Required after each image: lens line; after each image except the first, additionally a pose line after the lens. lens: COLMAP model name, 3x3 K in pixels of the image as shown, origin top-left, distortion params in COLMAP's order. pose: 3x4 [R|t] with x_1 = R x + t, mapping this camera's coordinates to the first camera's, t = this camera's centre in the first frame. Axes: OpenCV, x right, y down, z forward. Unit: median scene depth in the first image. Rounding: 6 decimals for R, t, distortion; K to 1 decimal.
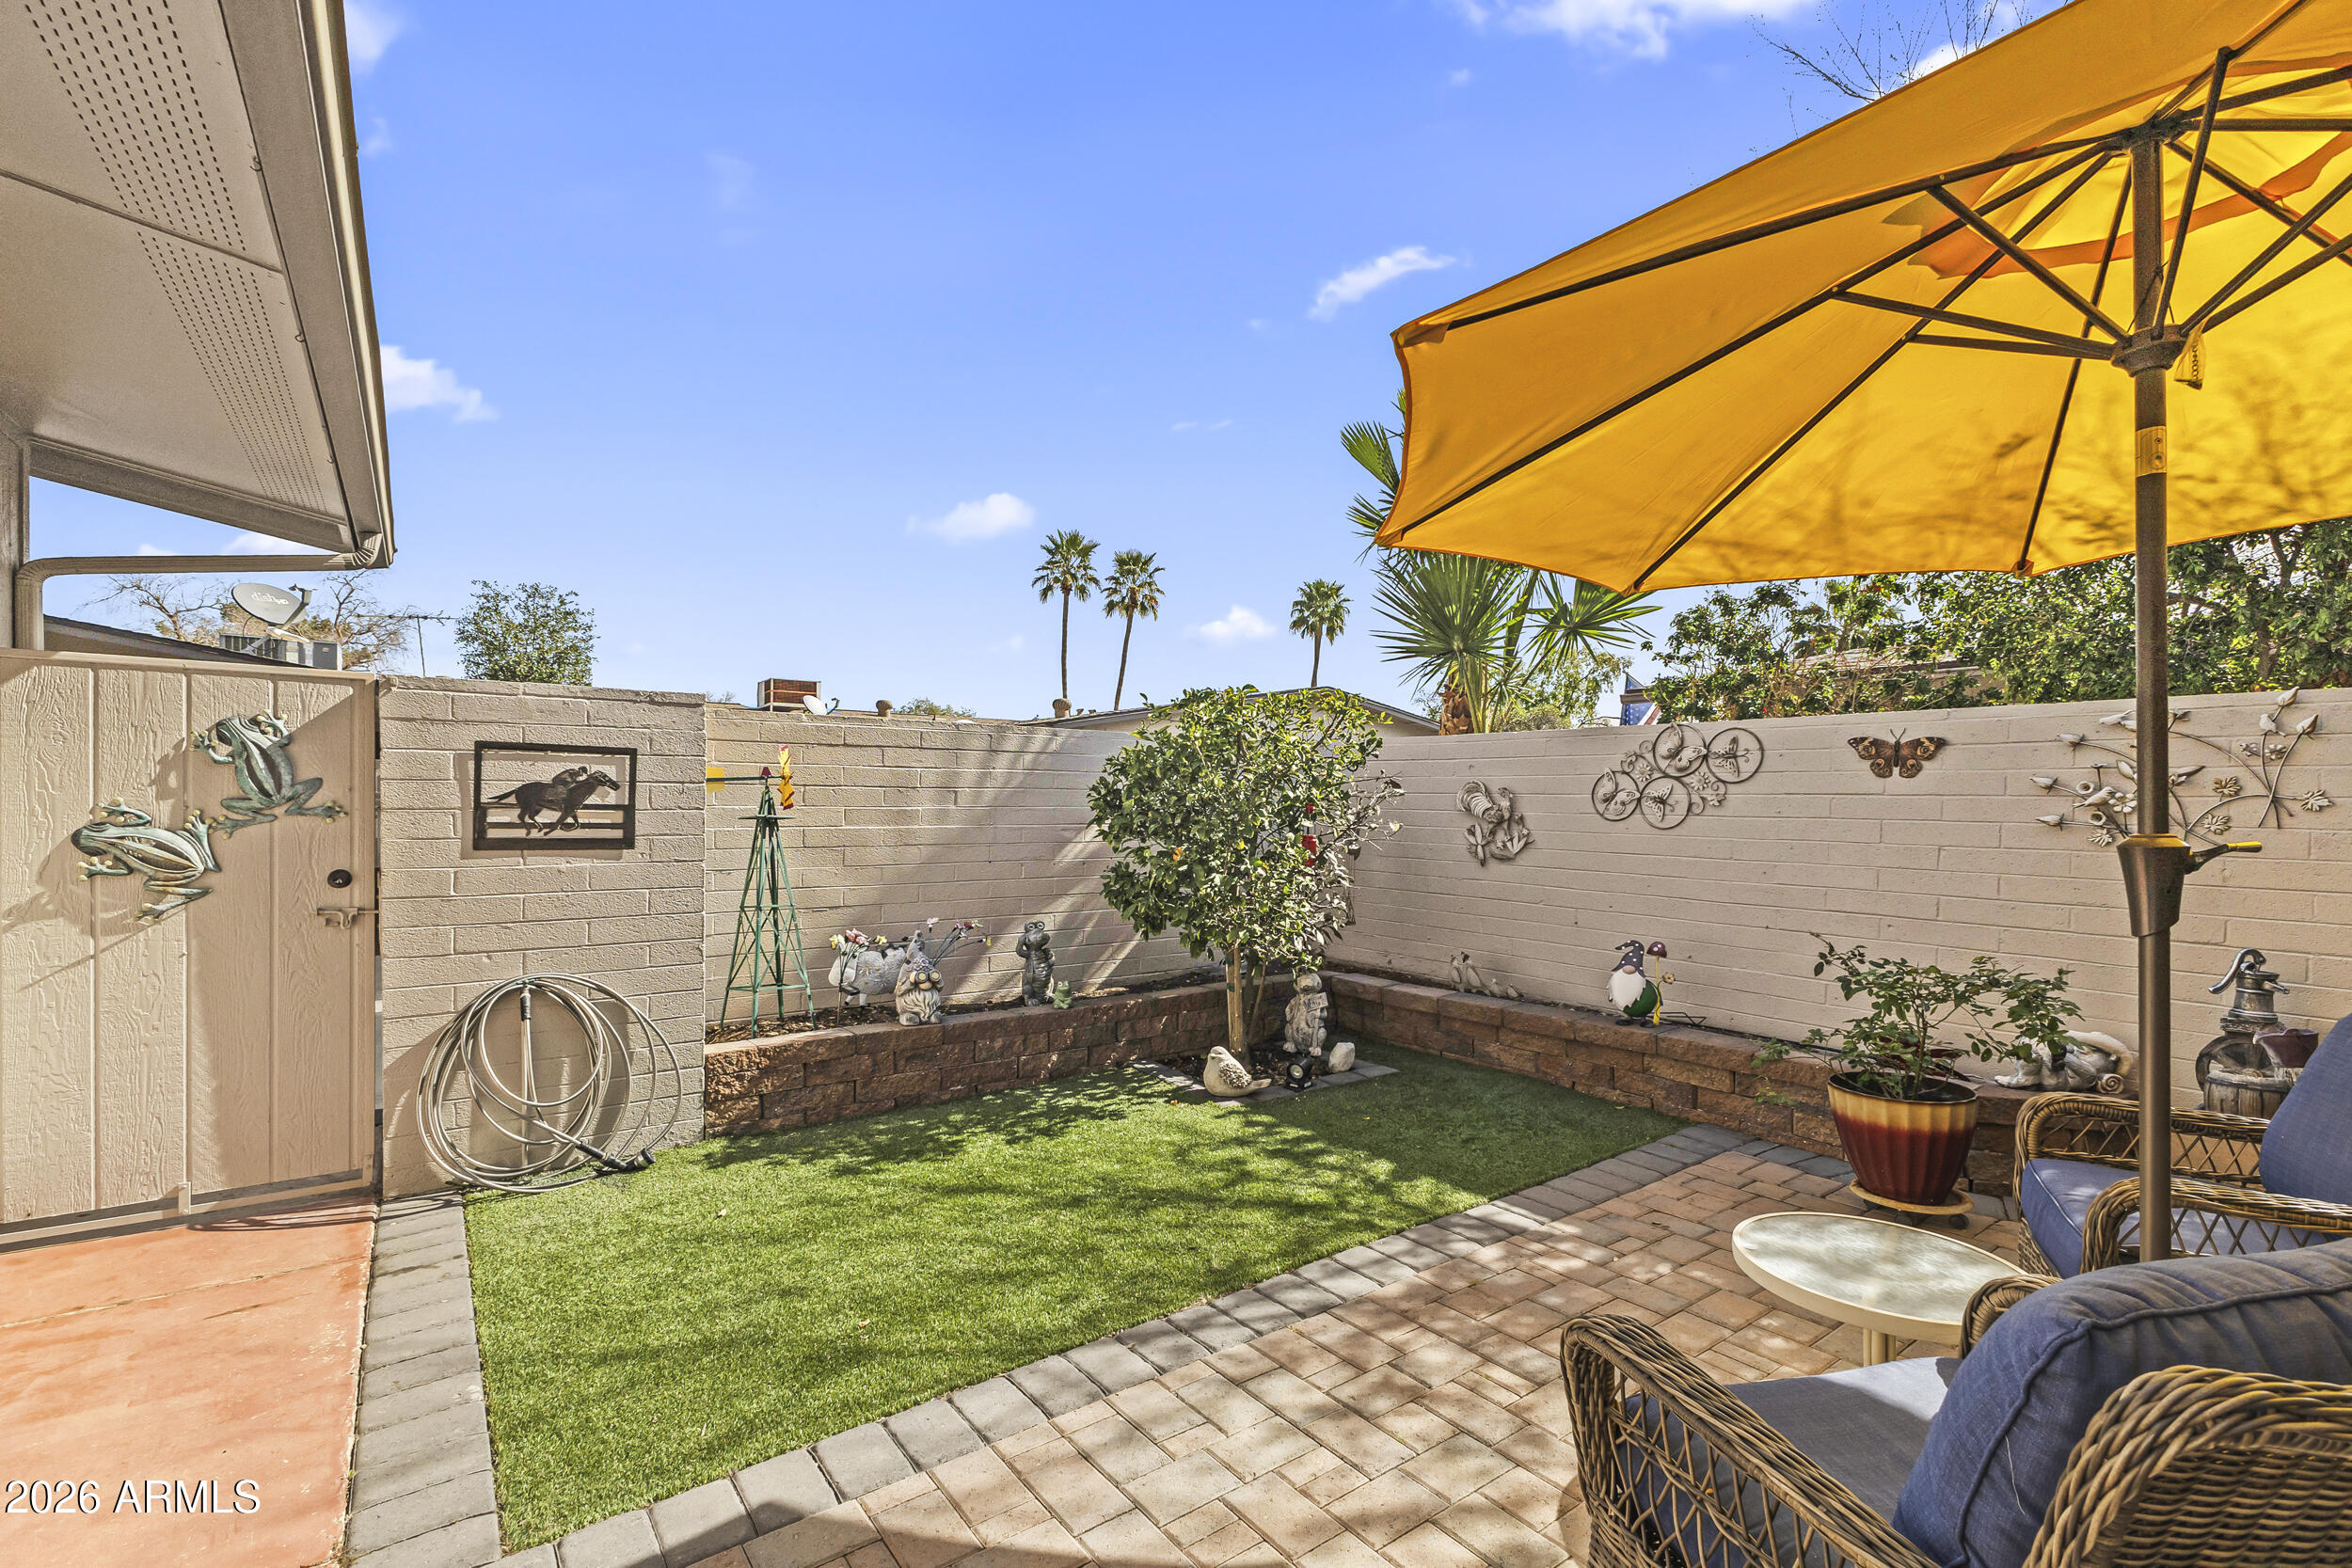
lens RADIAL K [[1028.6, 0, 1177.8], [0, 1028.6, 802.6], [0, 0, 1]] dist [0.010018, -0.001870]
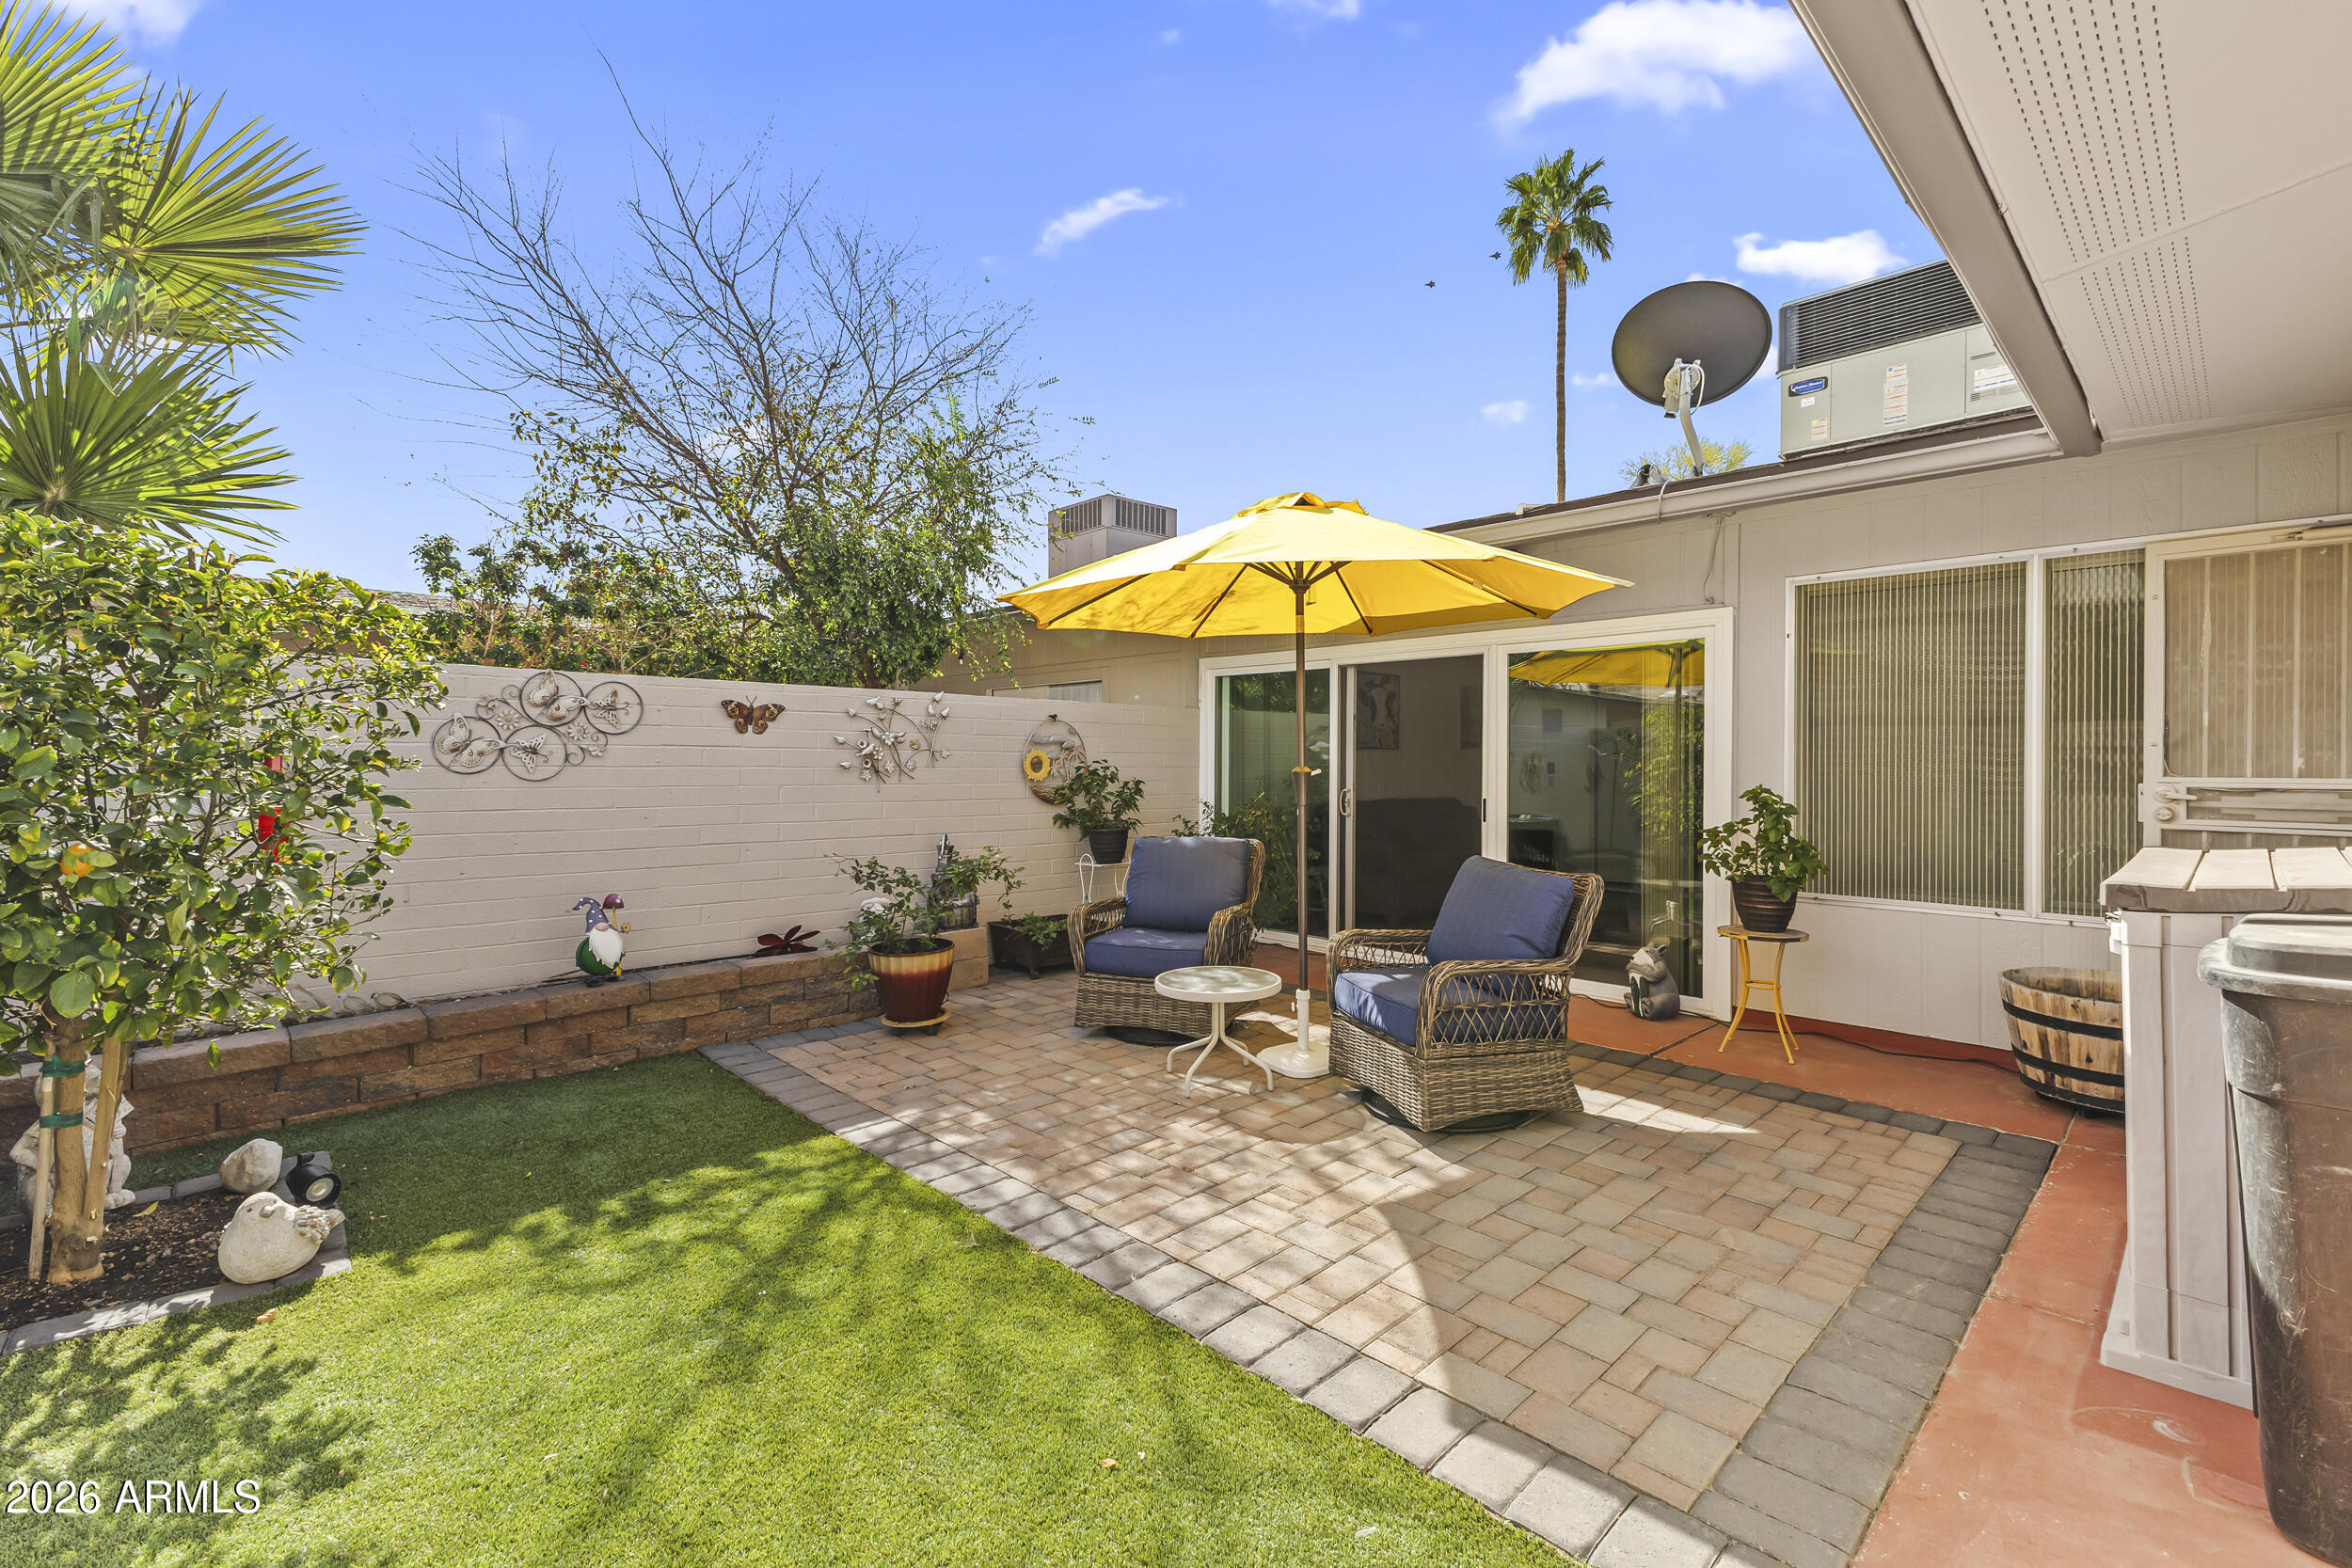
lens RADIAL K [[1028.6, 0, 1176.8], [0, 1028.6, 745.6], [0, 0, 1]] dist [0.010018, -0.001870]
pose [[-0.129504, 0.006737, 0.991556, -0.843051], [-0.002575, 0.999971, -0.007130, -0.002512], [-0.991576, -0.003476, -0.129483, 0.849140]]
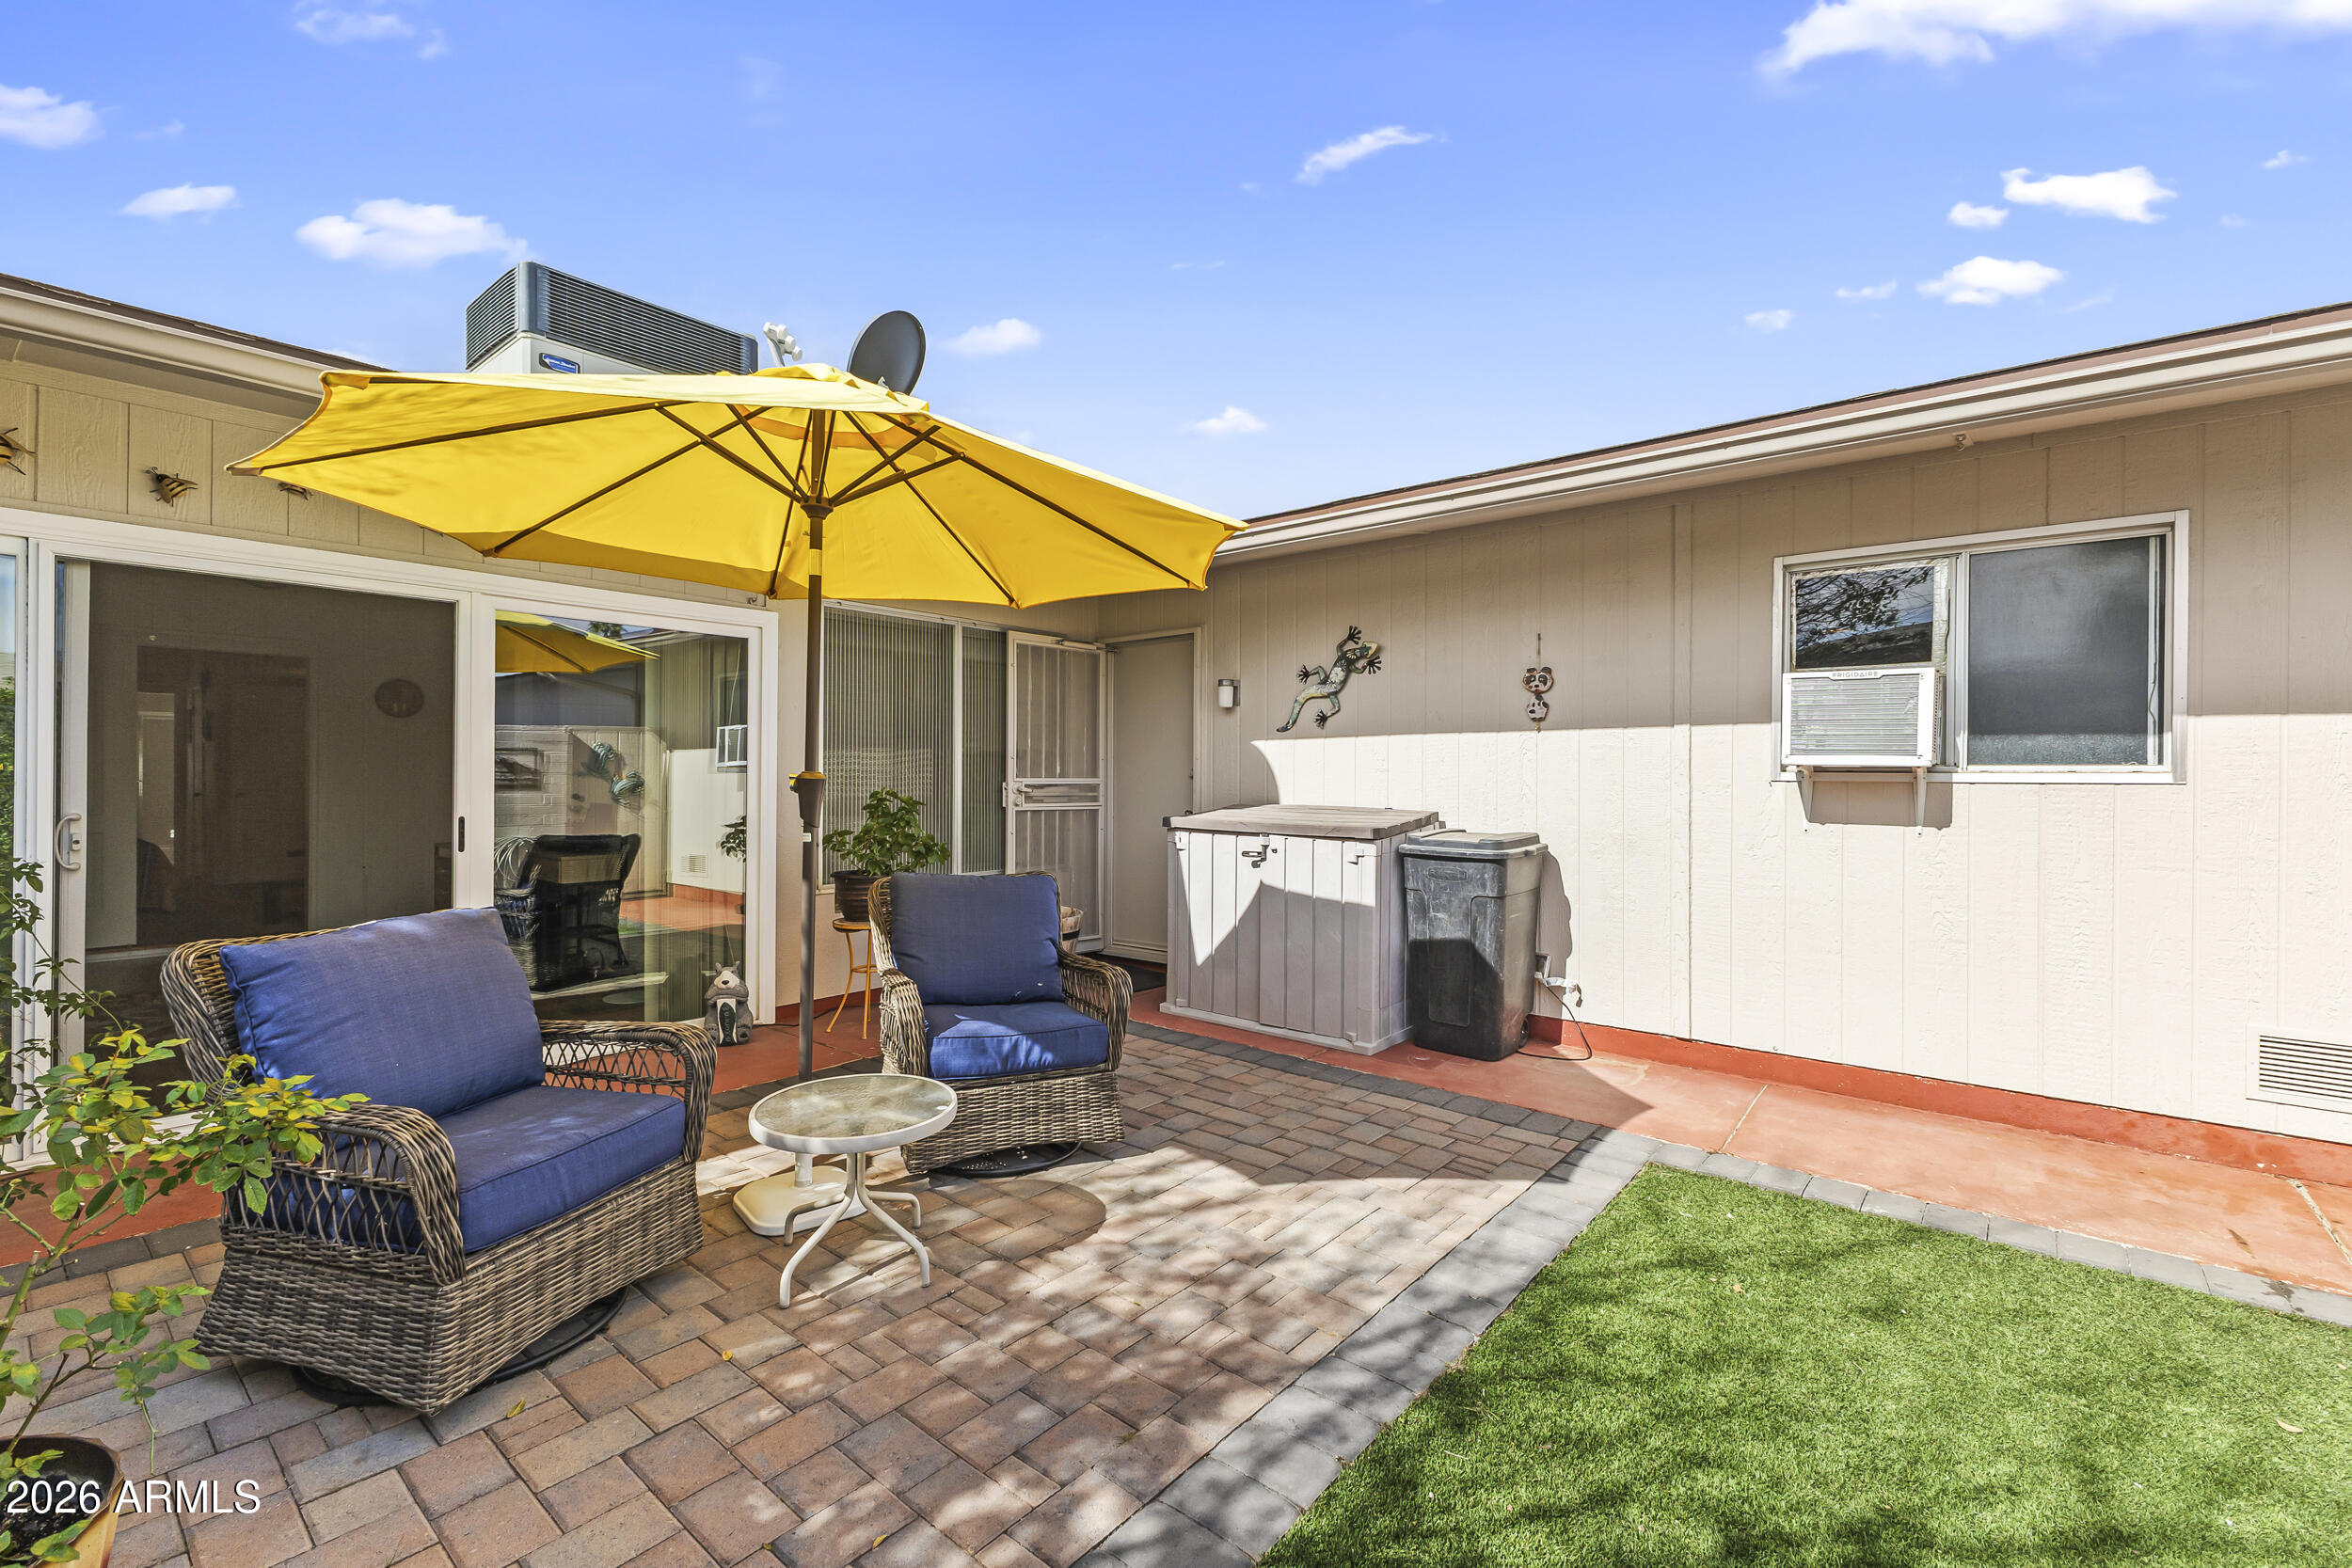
lens RADIAL K [[1028.6, 0, 1167.5], [0, 1028.6, 779.6], [0, 0, 1]] dist [0.010018, -0.001870]
pose [[-0.971454, -0.014605, -0.236778, 0.383711], [-0.015597, 0.999876, 0.002318, 0.015271], [0.236715, 0.005945, -0.971561, 1.484861]]
